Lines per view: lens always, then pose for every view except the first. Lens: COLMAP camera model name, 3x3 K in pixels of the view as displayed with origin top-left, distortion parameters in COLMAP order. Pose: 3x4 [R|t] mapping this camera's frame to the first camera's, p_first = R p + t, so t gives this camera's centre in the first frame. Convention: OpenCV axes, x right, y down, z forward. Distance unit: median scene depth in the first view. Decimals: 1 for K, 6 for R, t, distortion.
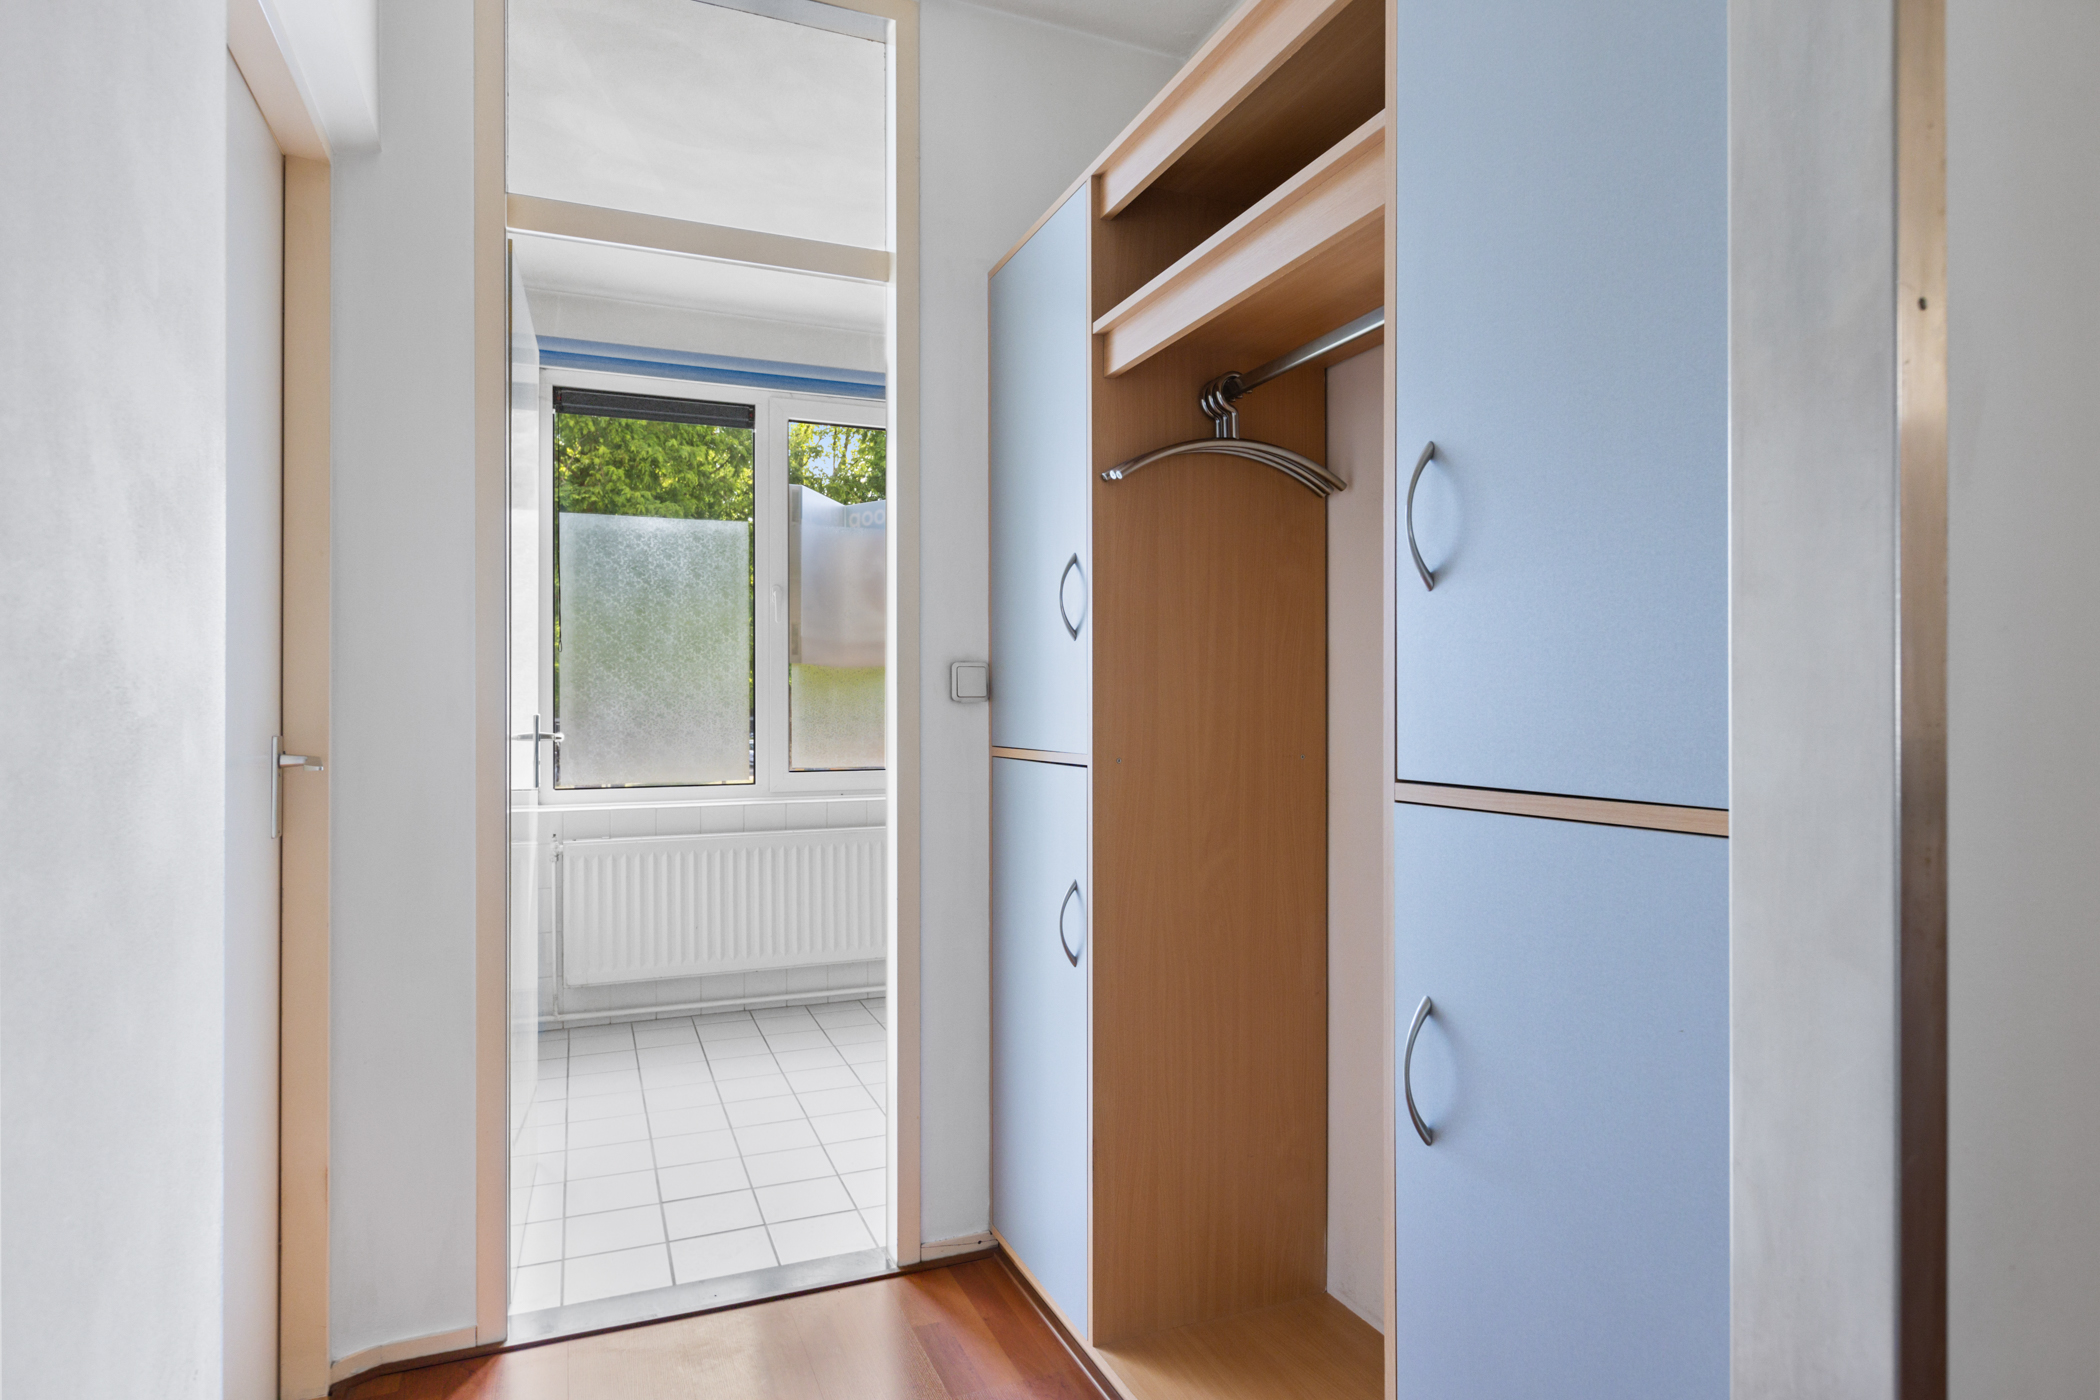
lens RADIAL K [[1140.3, 0, 1035.2], [0, 1140.3, 708.7], [0, 0, 1]] dist [0.015006, -0.001012]
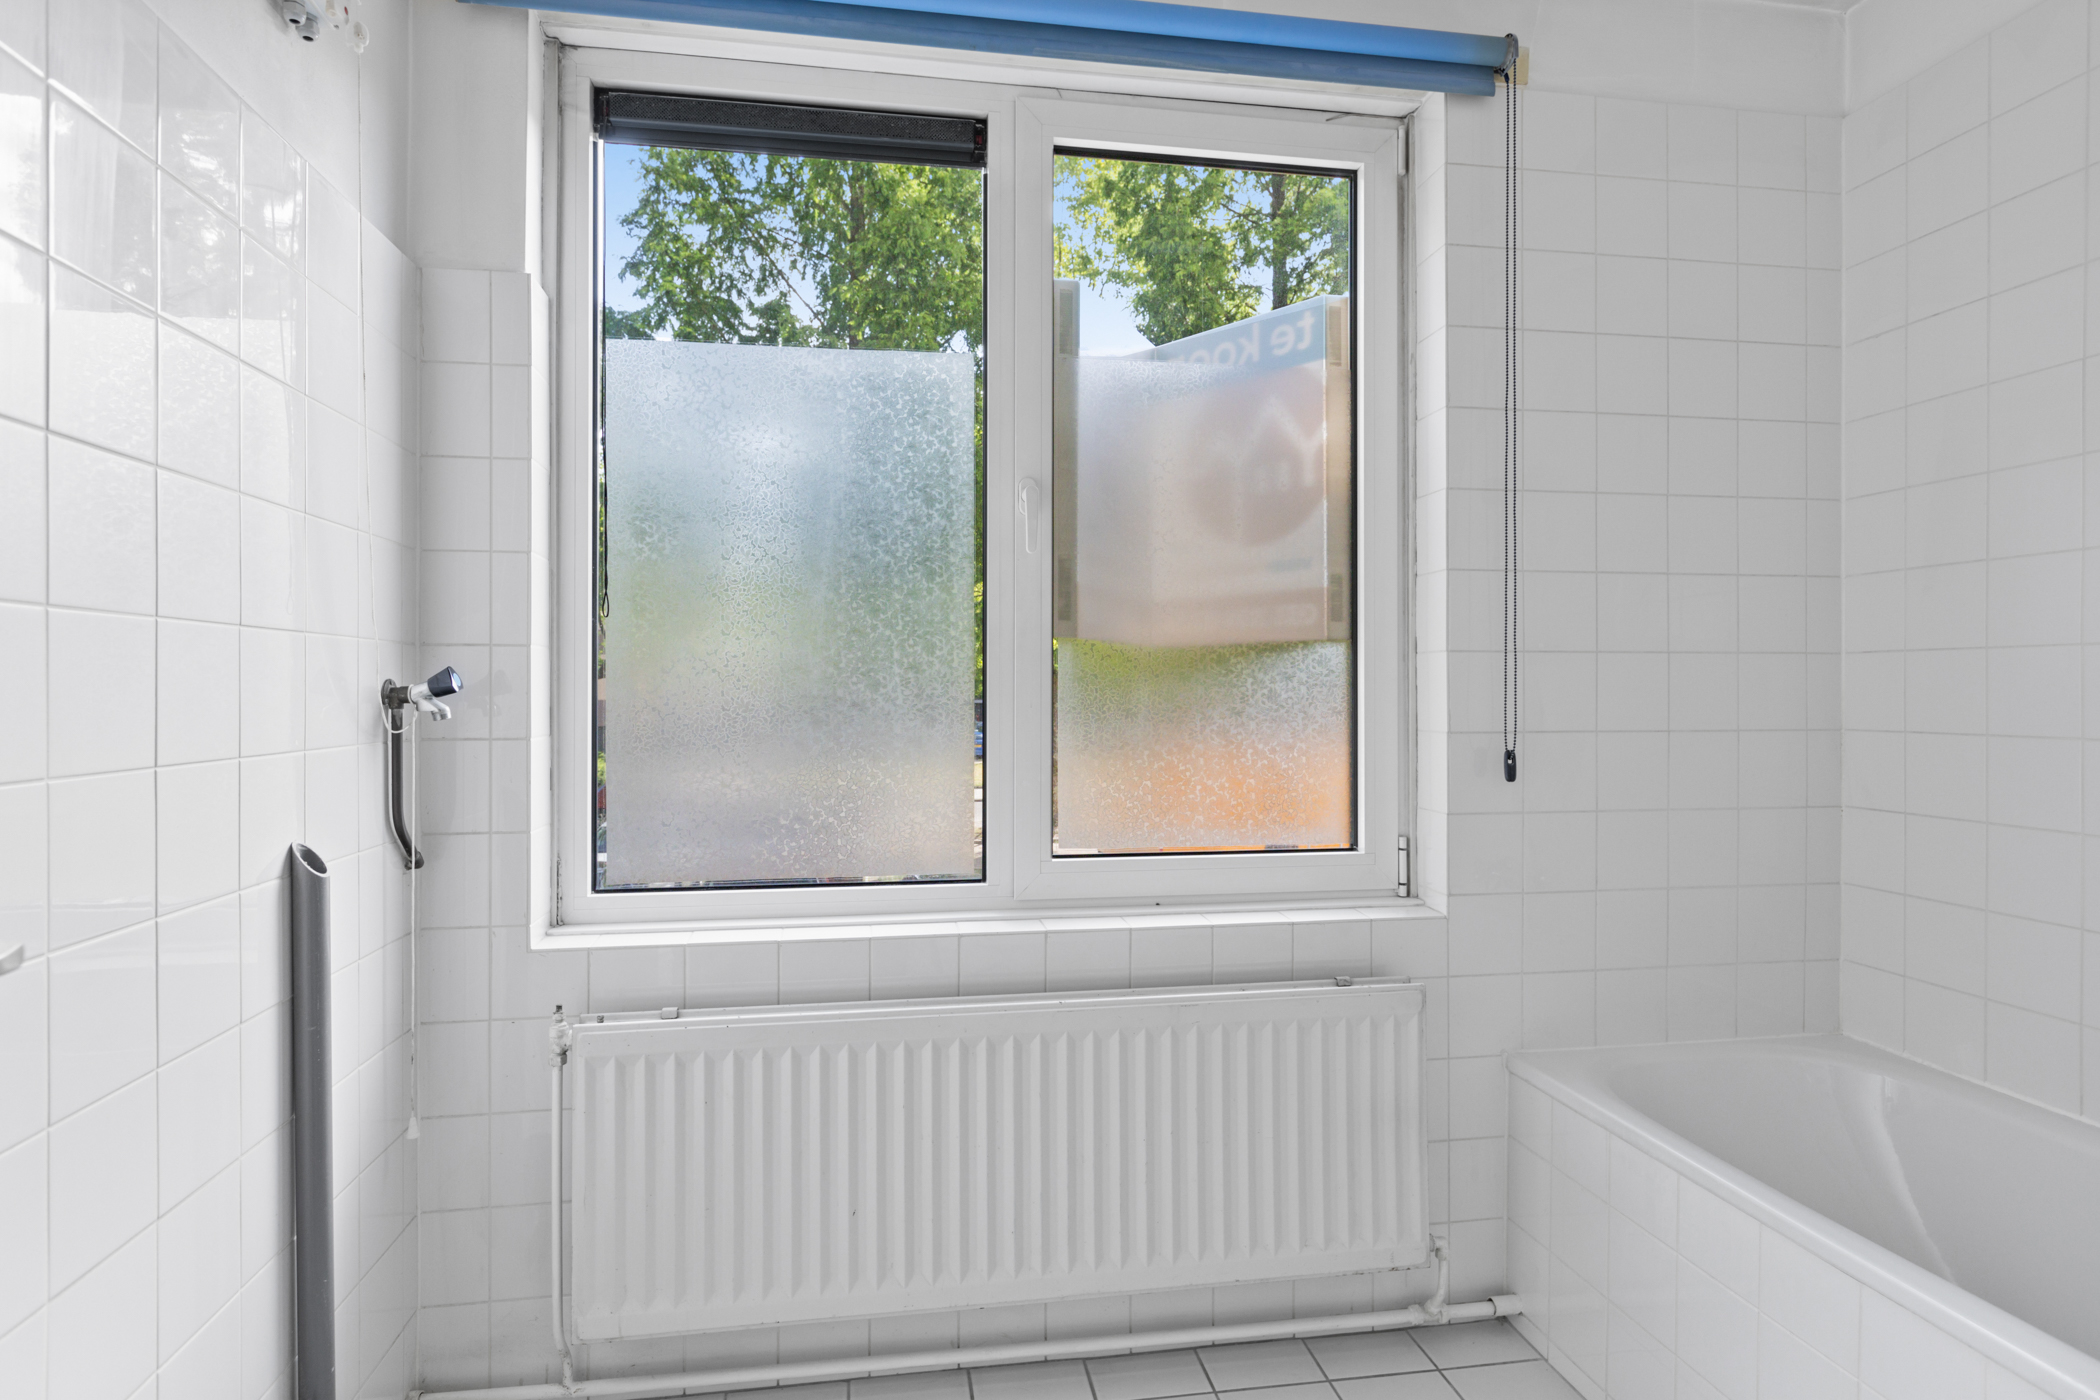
lens RADIAL K [[1105.0, 0, 1053.0], [0, 1105.0, 696.5], [0, 0, 1]] dist [0.014341, -0.002445]
pose [[0.975832, 0.002761, -0.218503, -0.113653], [-0.002640, 0.999996, 0.000843, -0.015146], [0.218505, -0.000246, 0.975836, 0.544814]]
